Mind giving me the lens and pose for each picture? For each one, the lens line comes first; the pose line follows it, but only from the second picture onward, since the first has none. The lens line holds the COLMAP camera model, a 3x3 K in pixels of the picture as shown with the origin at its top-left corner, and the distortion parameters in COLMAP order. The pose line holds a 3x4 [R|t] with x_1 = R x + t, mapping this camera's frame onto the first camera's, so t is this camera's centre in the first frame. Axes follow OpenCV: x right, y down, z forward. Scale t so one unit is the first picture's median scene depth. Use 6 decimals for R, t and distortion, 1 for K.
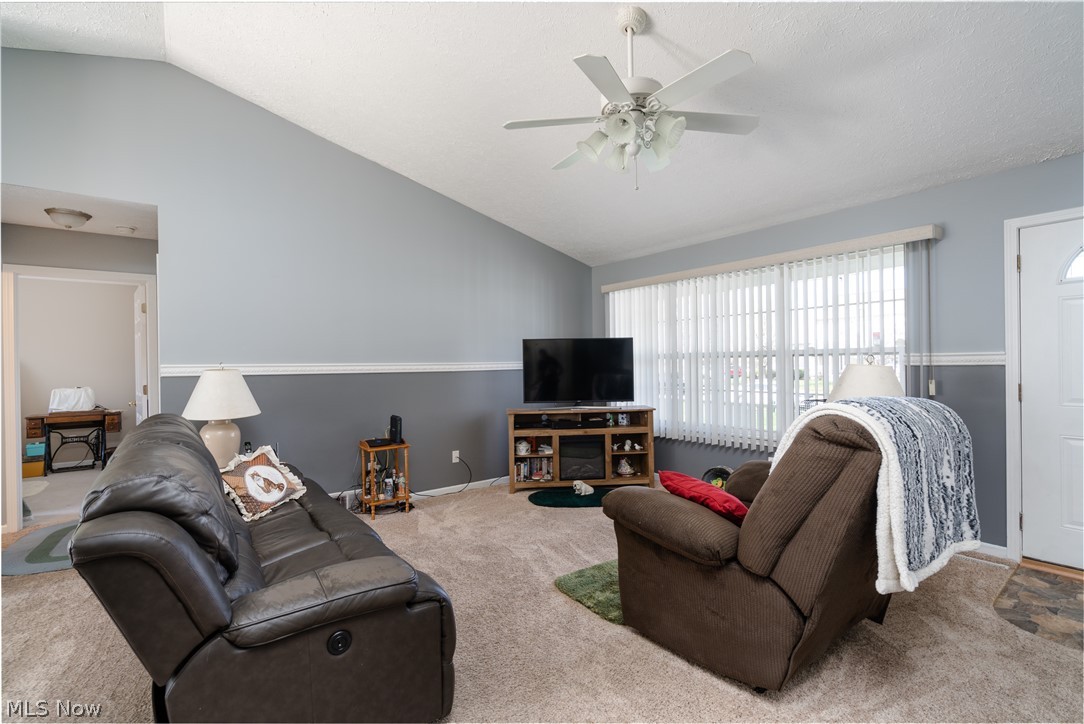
lens RADIAL K [[495.2, 0, 541.8], [0, 495.2, 362.6], [0, 0, 1]] dist [0.001618, 0.000246]
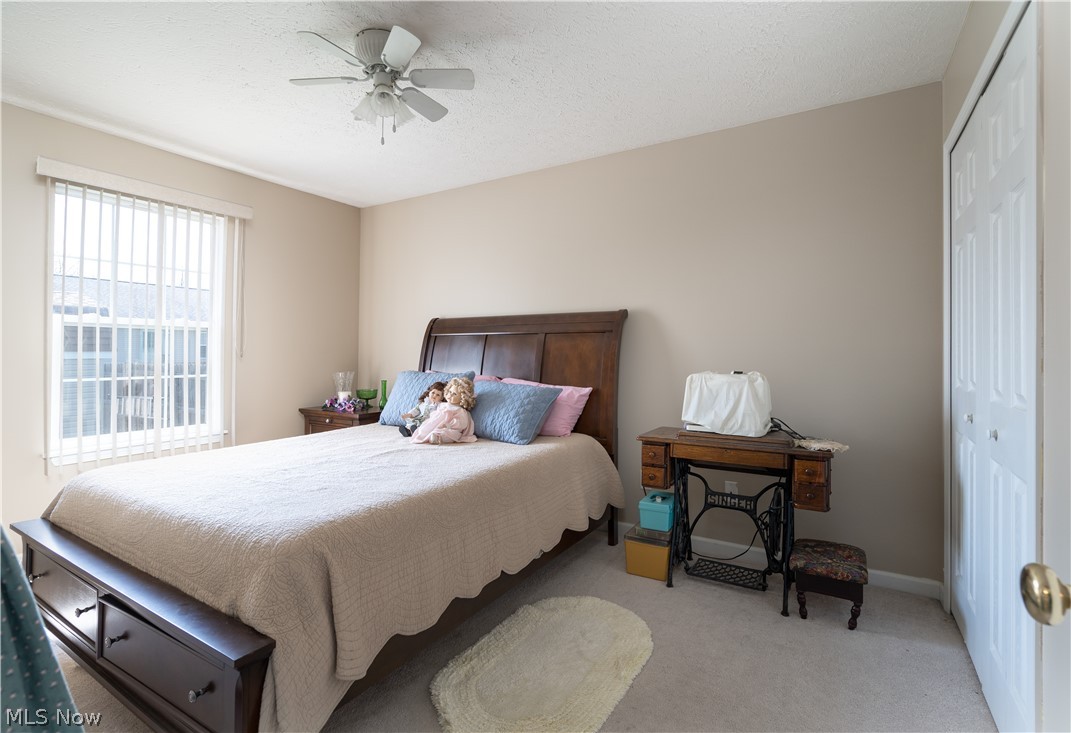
lens RADIAL K [[523.6, 0, 536.0], [0, 523.6, 358.7], [0, 0, 1]] dist [-0.001649, -0.000104]
pose [[0.378008, 0.023705, -0.925499, -0.613156], [-0.013348, 0.999708, 0.020154, 0.033070], [0.925706, 0.004736, 0.378214, 0.696522]]
